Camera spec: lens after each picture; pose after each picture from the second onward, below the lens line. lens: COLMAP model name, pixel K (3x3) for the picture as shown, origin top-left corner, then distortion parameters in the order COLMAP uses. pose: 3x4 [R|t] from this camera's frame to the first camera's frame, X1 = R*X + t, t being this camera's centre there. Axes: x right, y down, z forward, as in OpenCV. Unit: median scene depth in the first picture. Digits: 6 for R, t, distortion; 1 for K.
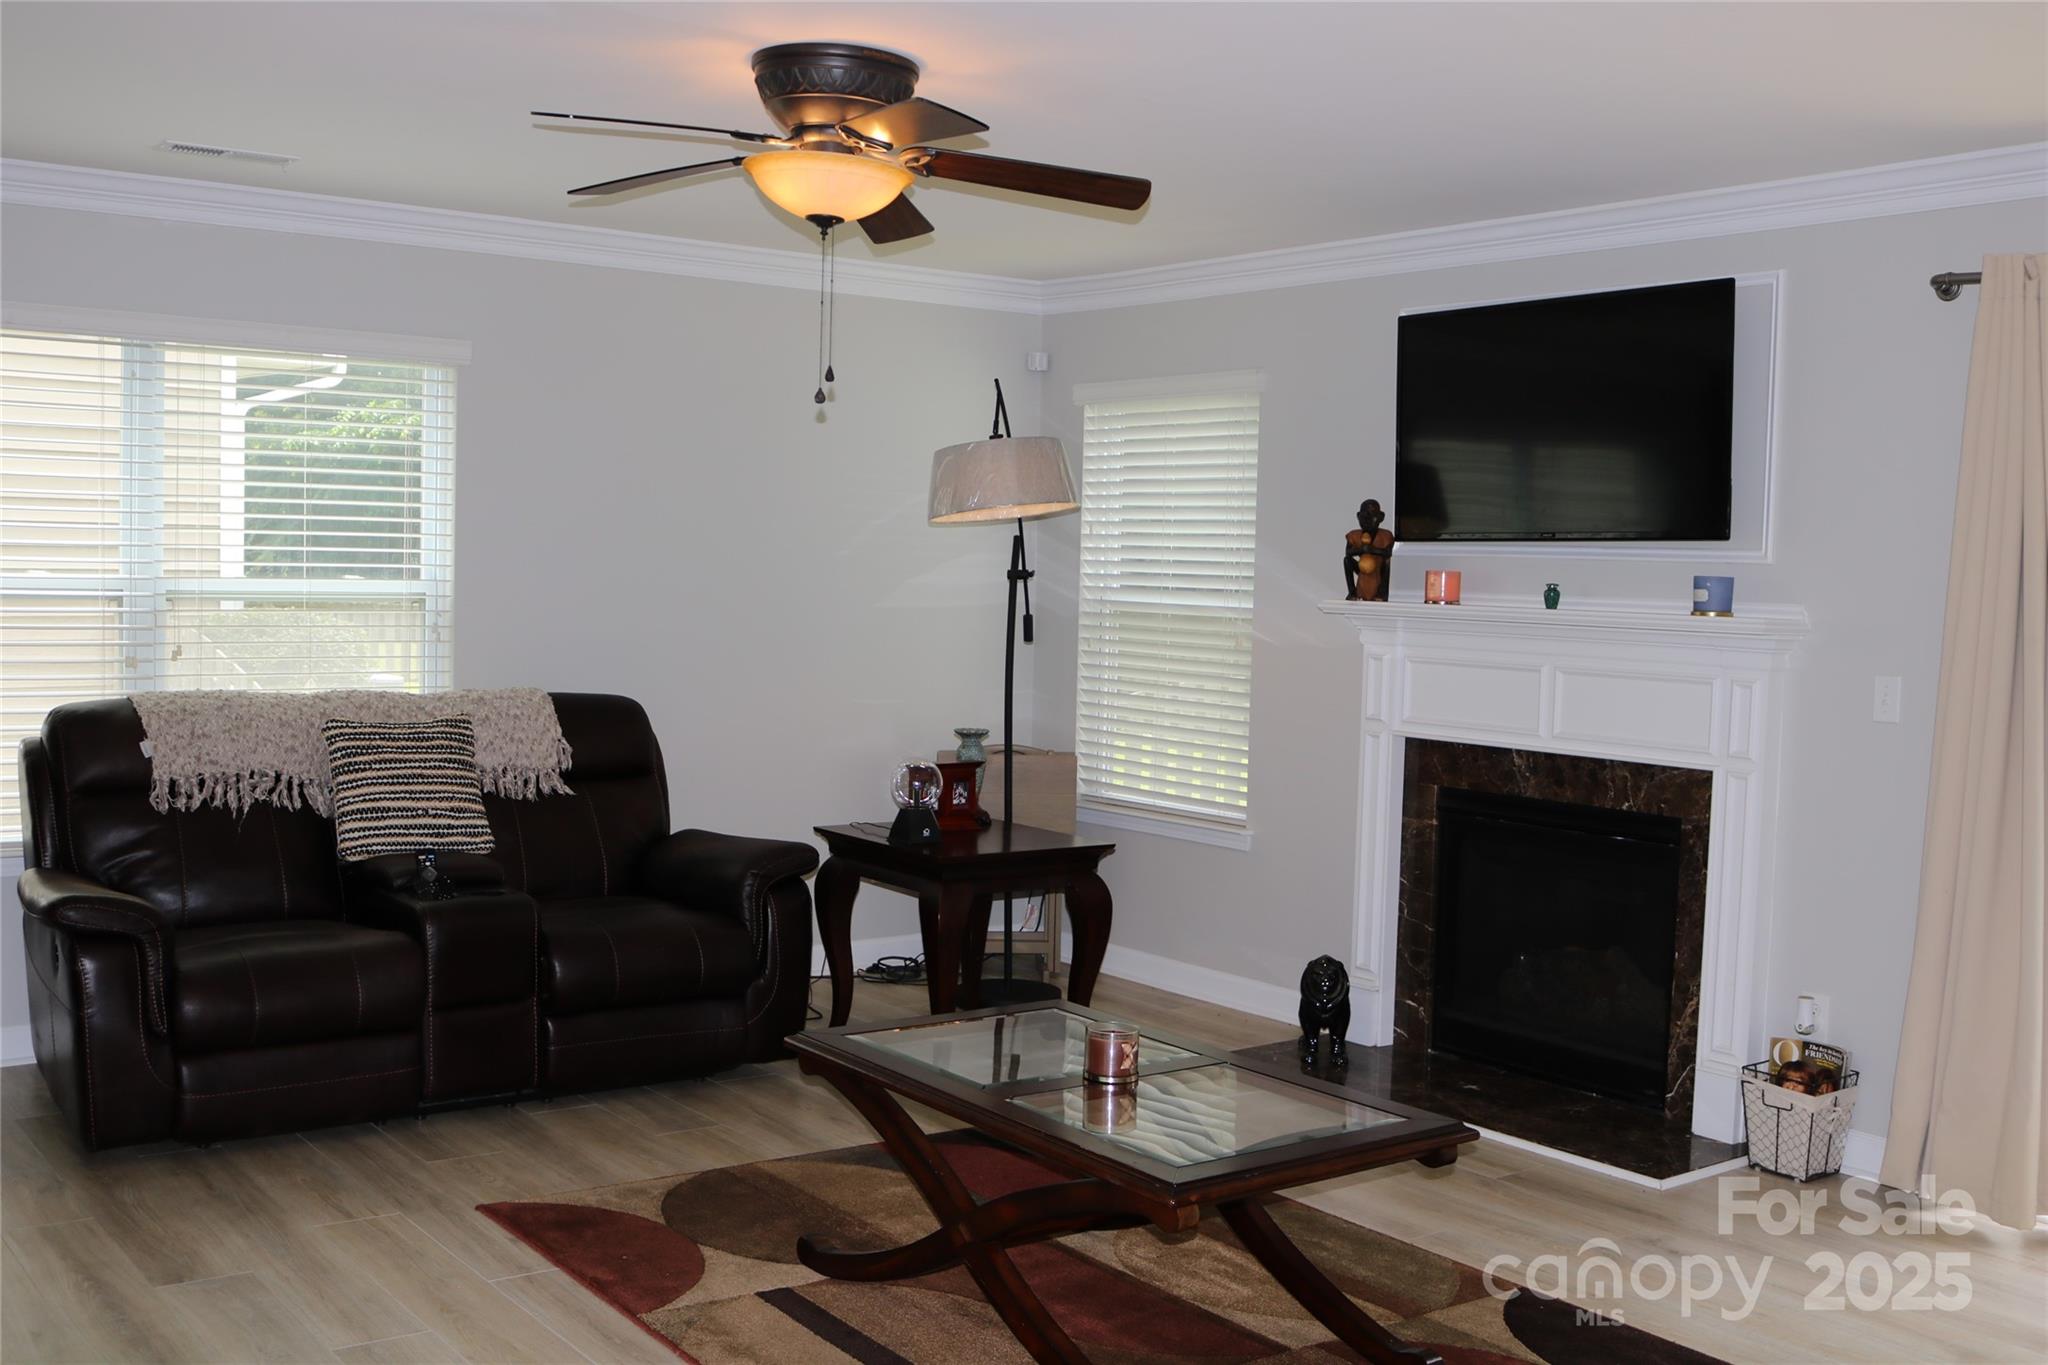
lens RADIAL K [[2066.1, 0, 1024.0], [0, 2066.1, 682.5], [0, 0, 1]] dist [-0.091172, 0.006625]
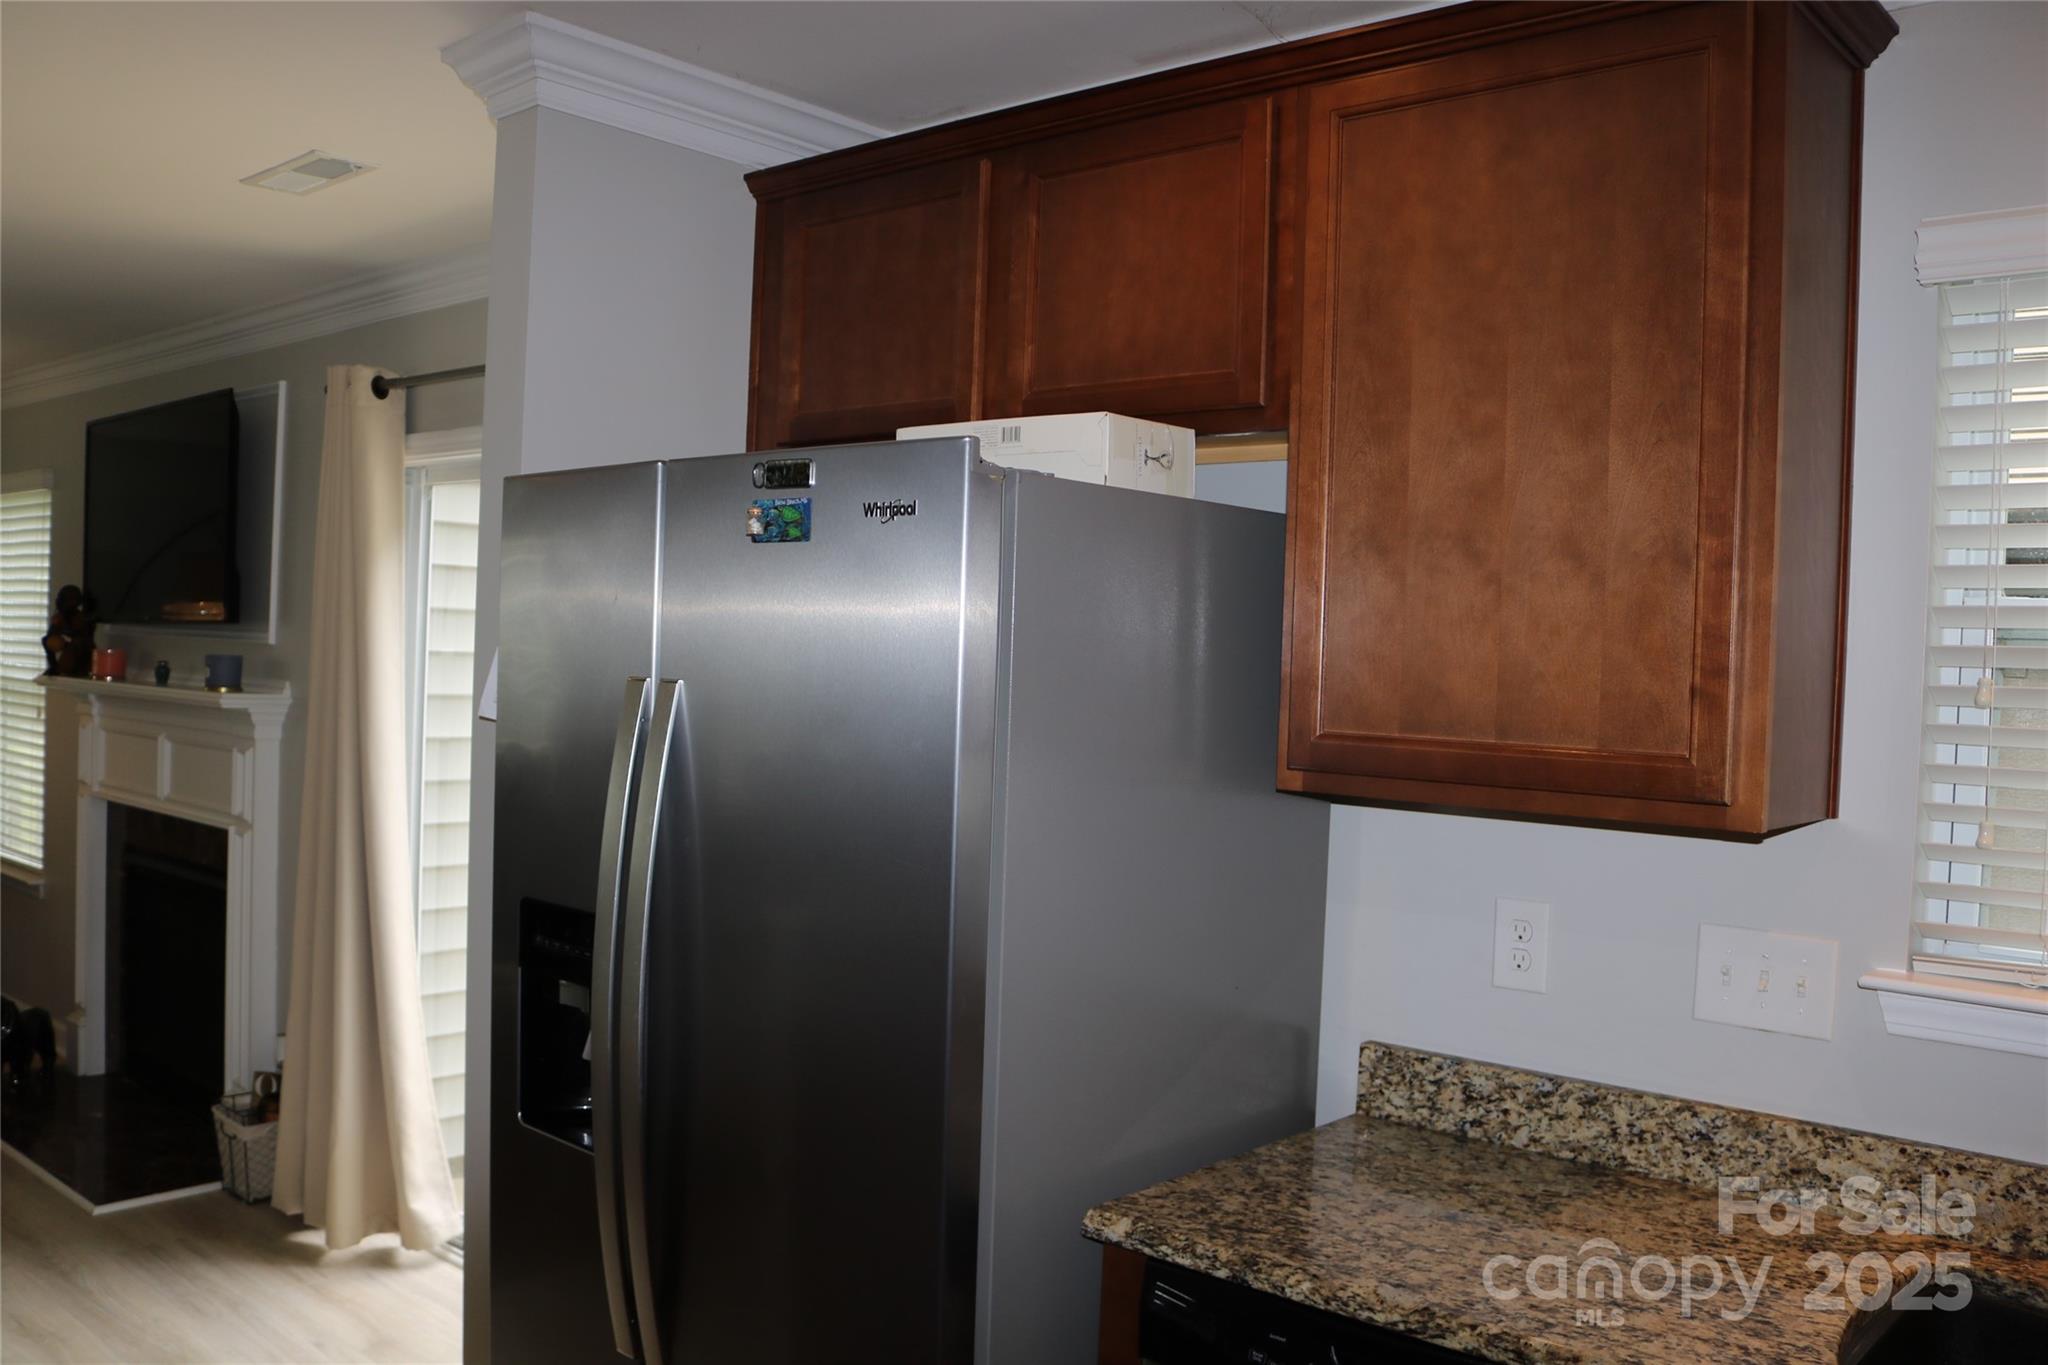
lens RADIAL K [[1706.8, 0, 1024.0], [0, 1706.8, 682.5], [0, 0, 1]] dist [-0.157949, 0.126953]
pose [[0.979195, 0.007885, 0.202767, 0.544854], [-0.000669, 0.999365, -0.035632, -0.005146], [-0.202919, 0.034755, 0.978579, 0.024508]]
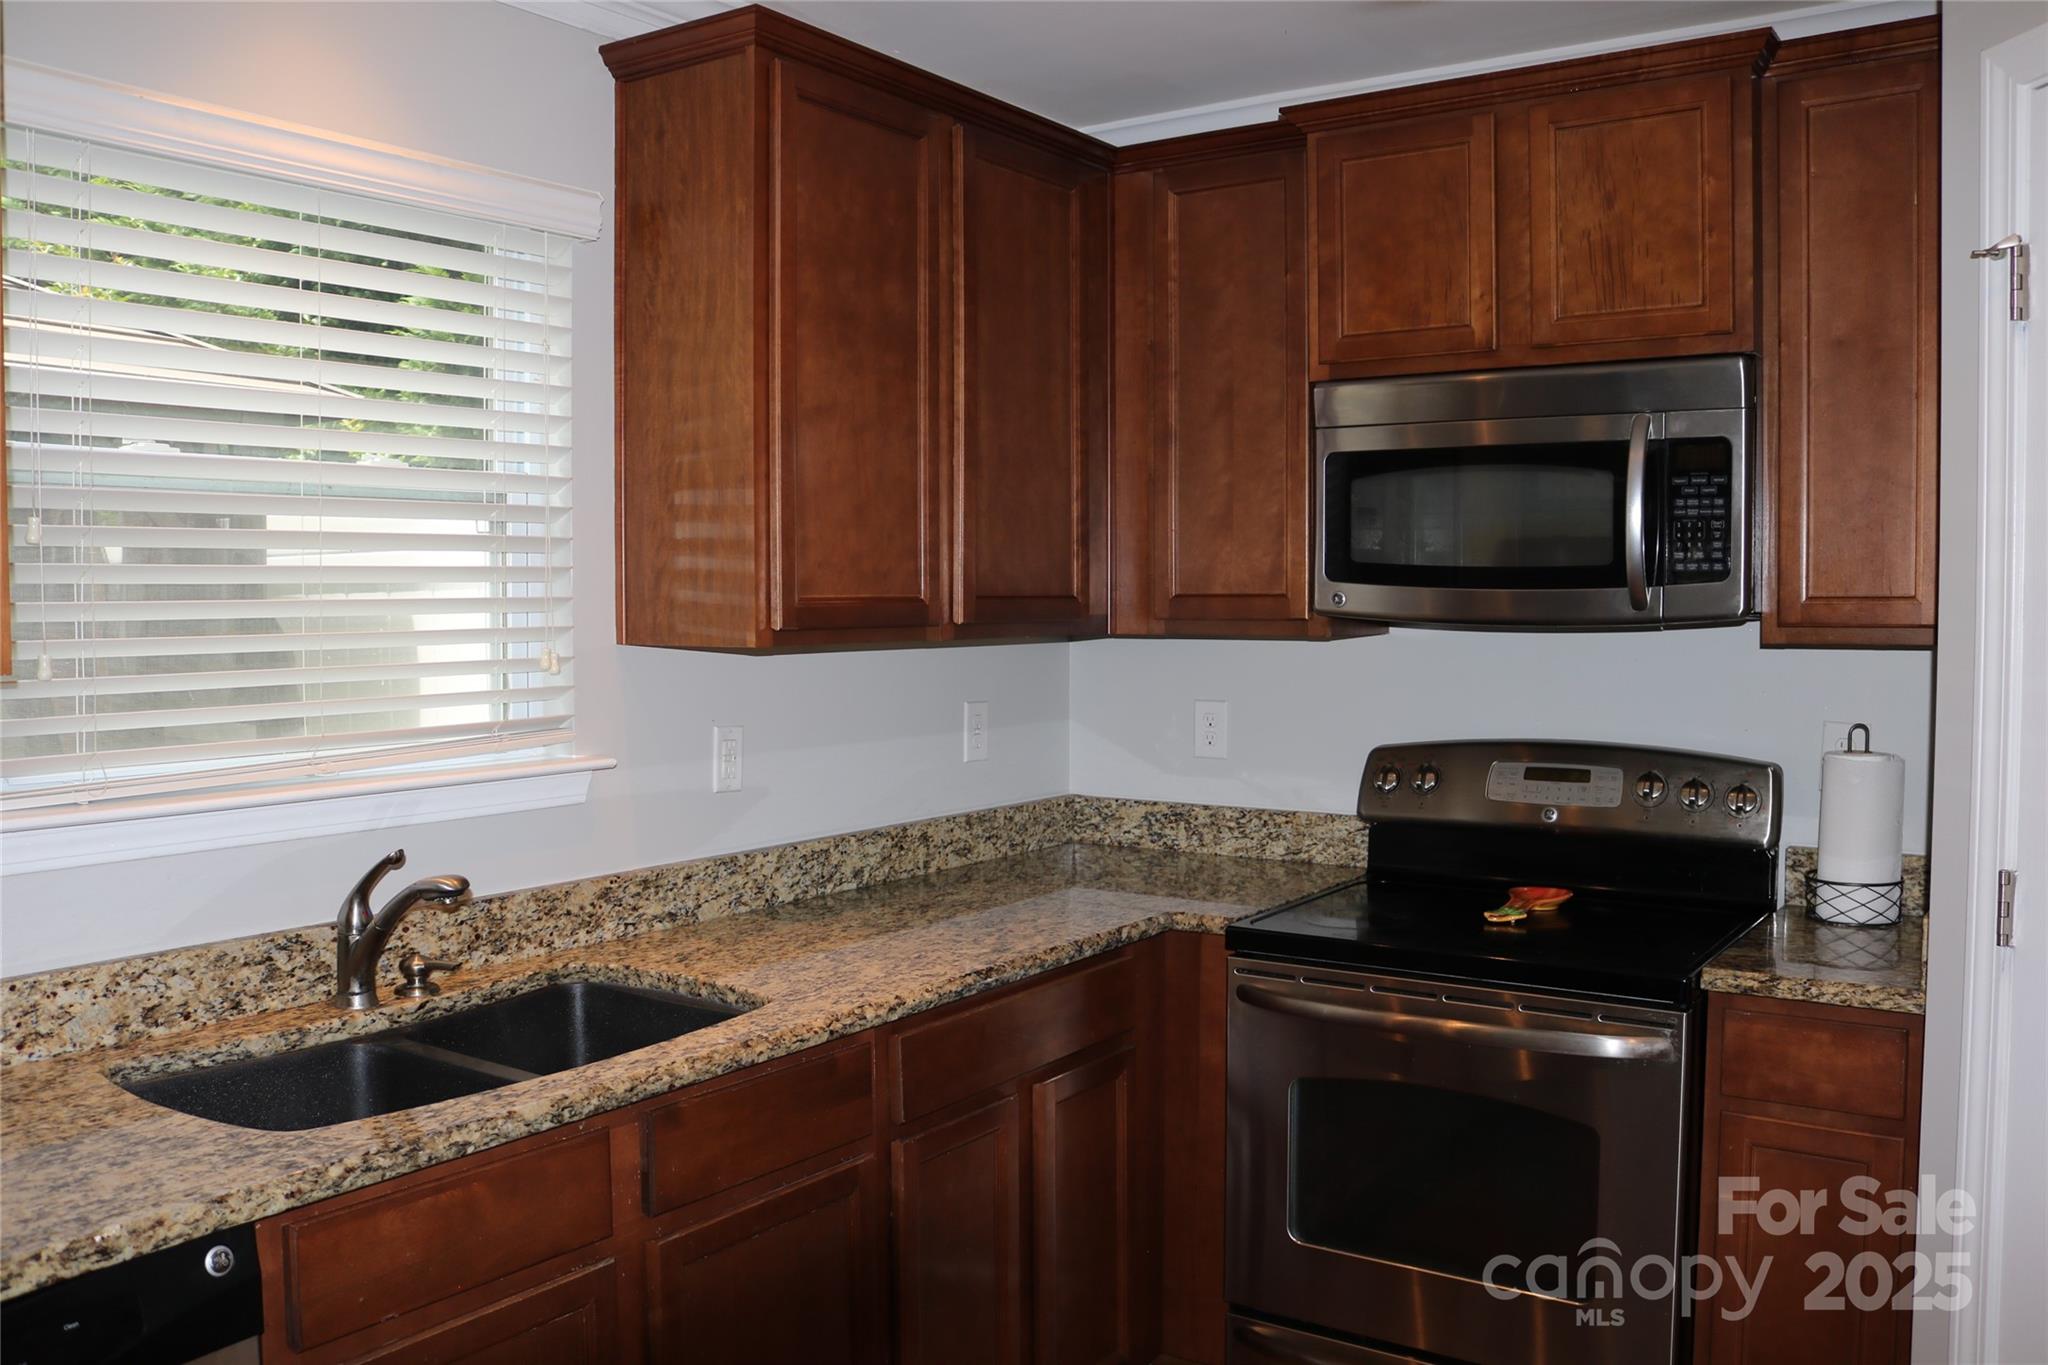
lens RADIAL K [[1706.8, 0, 1024.0], [0, 1706.8, 682.5], [0, 0, 1]] dist [-0.157949, 0.126953]
pose [[-0.313115, -0.071507, 0.947019, 0.405623], [0.051360, 0.994427, 0.092068, -0.004382], [-0.948325, 0.077466, -0.307698, 0.226026]]
